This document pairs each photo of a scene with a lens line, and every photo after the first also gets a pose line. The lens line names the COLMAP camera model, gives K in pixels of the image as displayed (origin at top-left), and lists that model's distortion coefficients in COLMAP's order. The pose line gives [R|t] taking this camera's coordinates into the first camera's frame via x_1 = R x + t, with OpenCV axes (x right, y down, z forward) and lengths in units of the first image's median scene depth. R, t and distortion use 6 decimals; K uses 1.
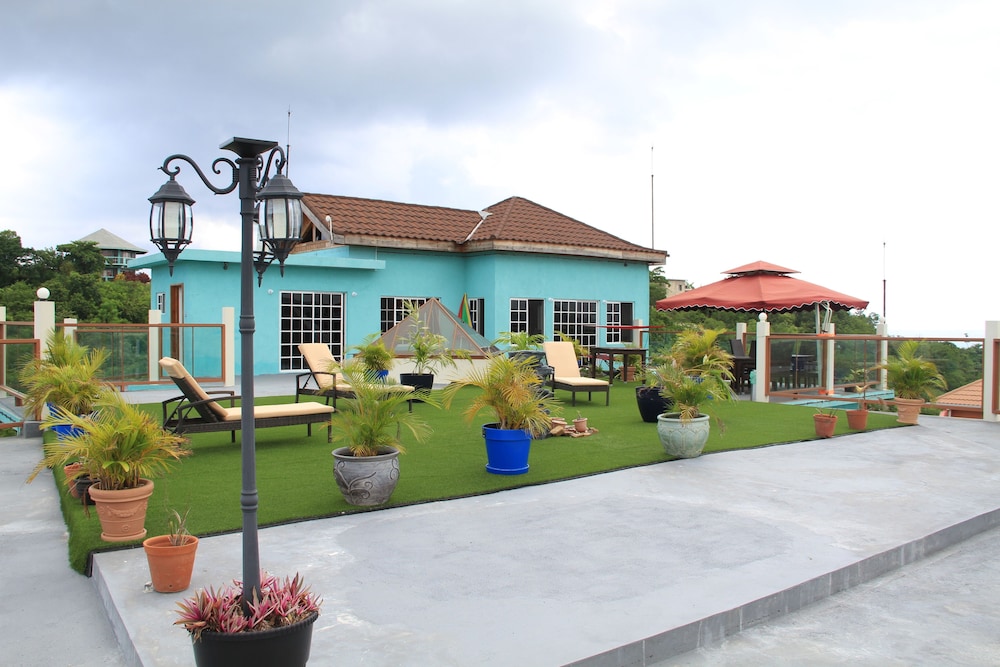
lens RADIAL K [[796.9, 0, 500.0], [0, 796.9, 333.5], [0, 0, 1]] dist [-0.169082, 0.112298]
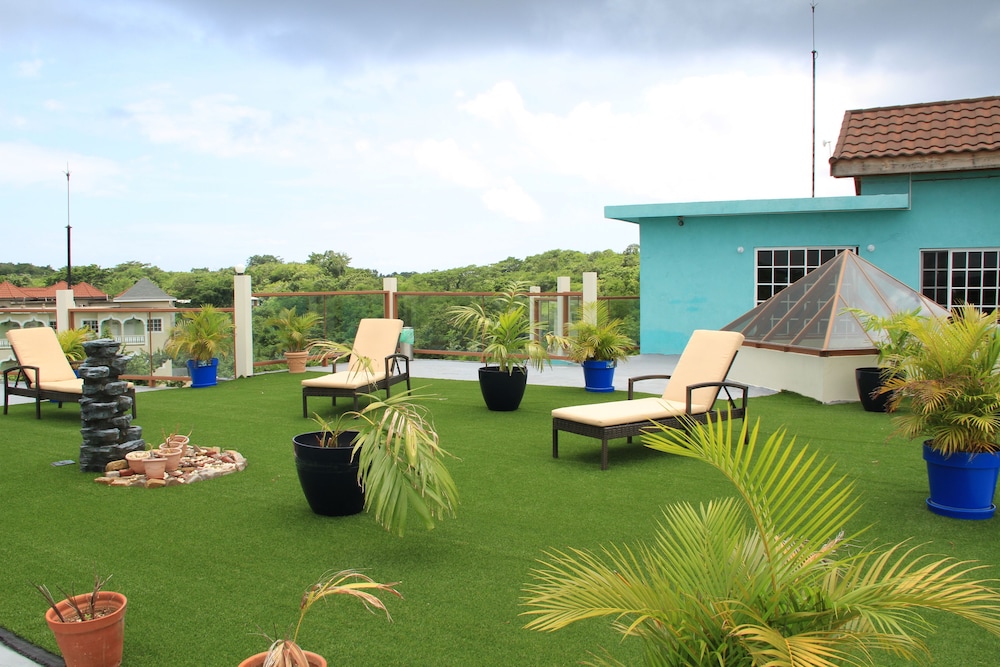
lens RADIAL K [[796.9, 0, 500.0], [0, 796.9, 333.5], [0, 0, 1]] dist [-0.169082, 0.112298]
pose [[0.381594, 0.043967, -0.923284, 0.956010], [-0.003284, 0.998926, 0.046211, -0.016383], [0.924324, -0.014601, 0.381328, 1.378174]]
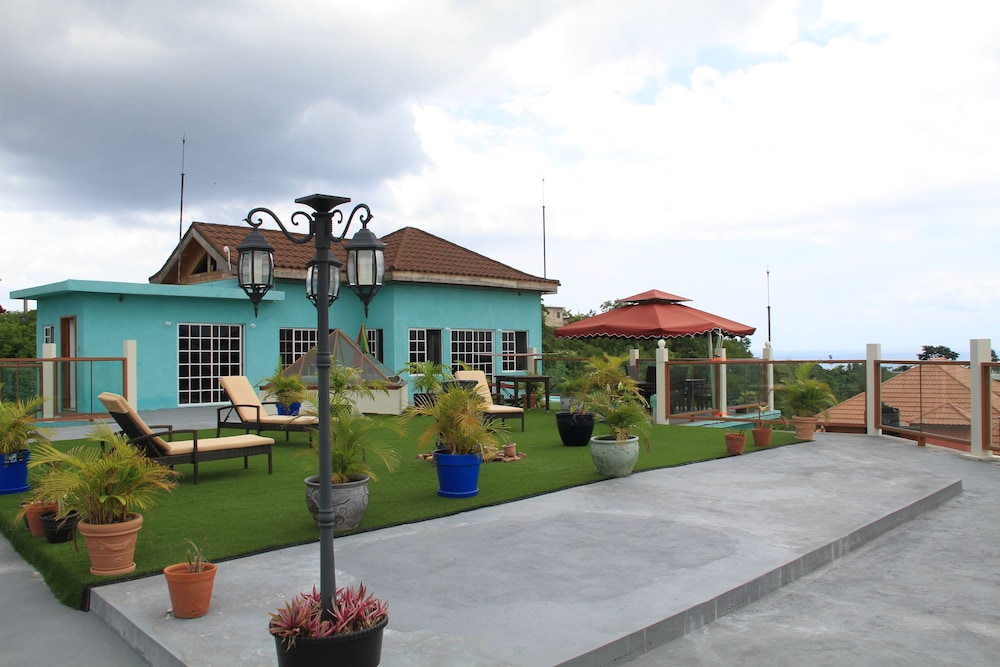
lens RADIAL K [[796.9, 0, 500.0], [0, 796.9, 333.5], [0, 0, 1]] dist [-0.169082, 0.112298]
pose [[0.989402, -0.011080, 0.144779, -0.063373], [0.016338, 0.999247, -0.035181, -0.001660], [-0.144281, 0.037174, 0.988838, -0.041080]]
